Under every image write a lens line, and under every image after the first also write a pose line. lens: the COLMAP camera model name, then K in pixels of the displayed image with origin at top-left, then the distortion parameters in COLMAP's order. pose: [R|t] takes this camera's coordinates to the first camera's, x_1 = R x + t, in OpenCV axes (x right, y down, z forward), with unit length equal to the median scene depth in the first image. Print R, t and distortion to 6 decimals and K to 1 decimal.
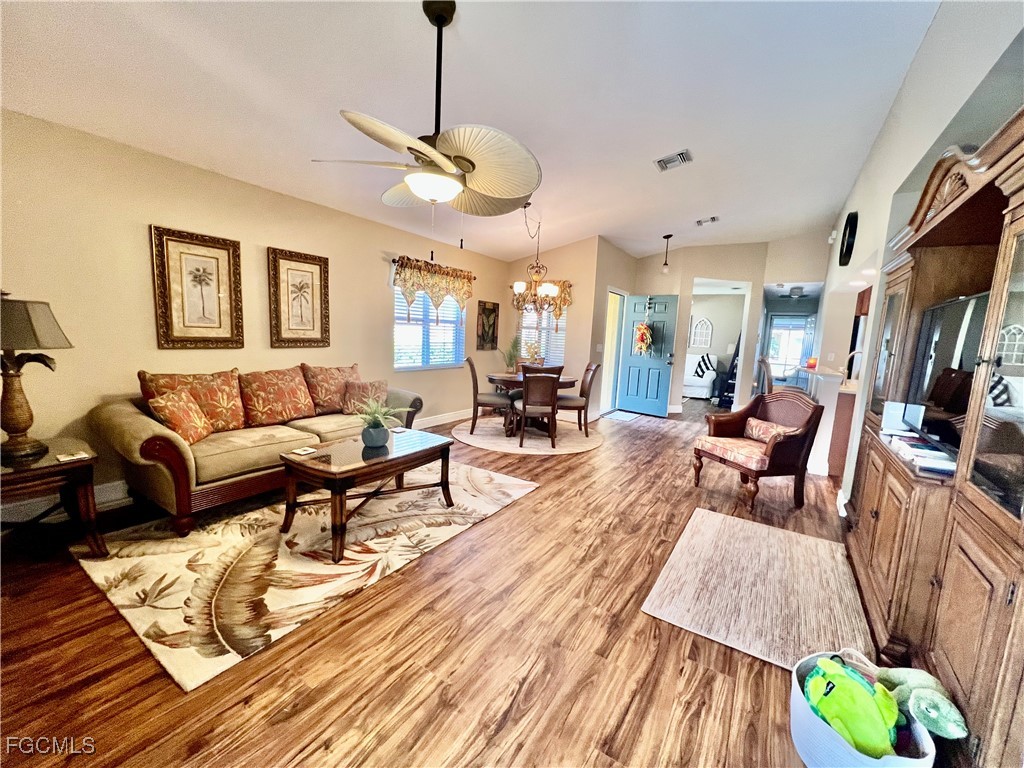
lens RADIAL K [[409.4, 0, 514.5], [0, 409.4, 385.1], [0, 0, 1]] dist [-0.000413, -0.000283]
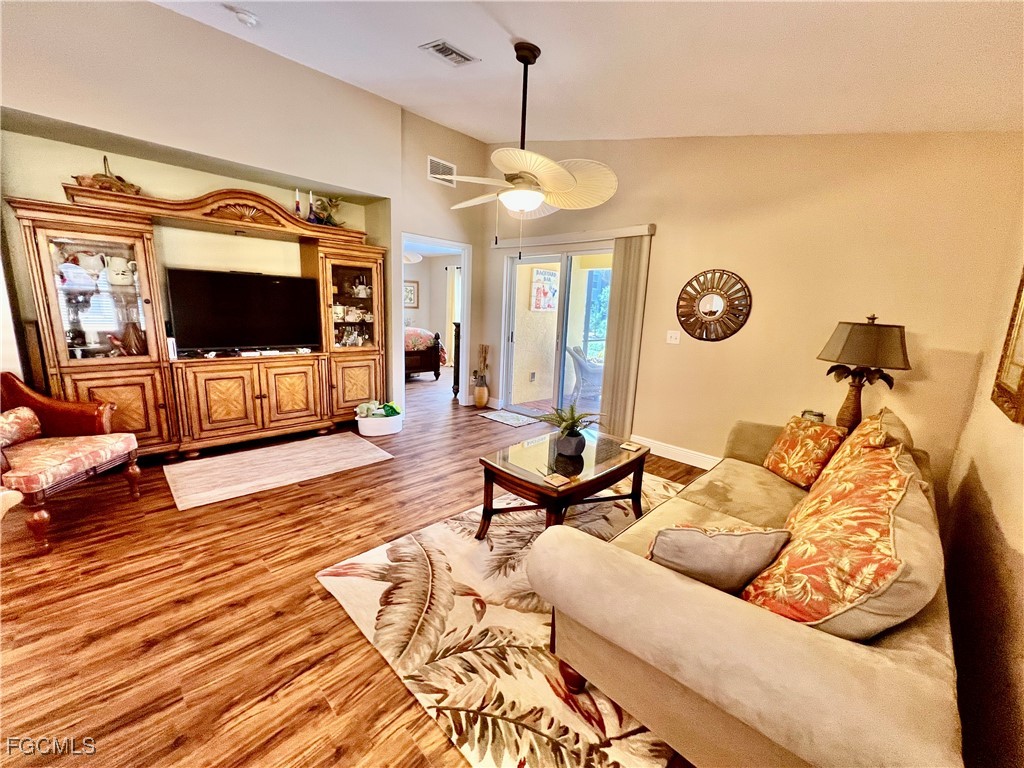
lens RADIAL K [[409.4, 0, 509.9], [0, 409.4, 385.7], [0, 0, 1]] dist [-0.000413, -0.000283]
pose [[-0.973914, -0.127165, 0.187937, -0.309047], [-0.061392, 0.944994, 0.321273, -0.231878], [-0.218454, 0.301355, -0.928150, 1.546295]]
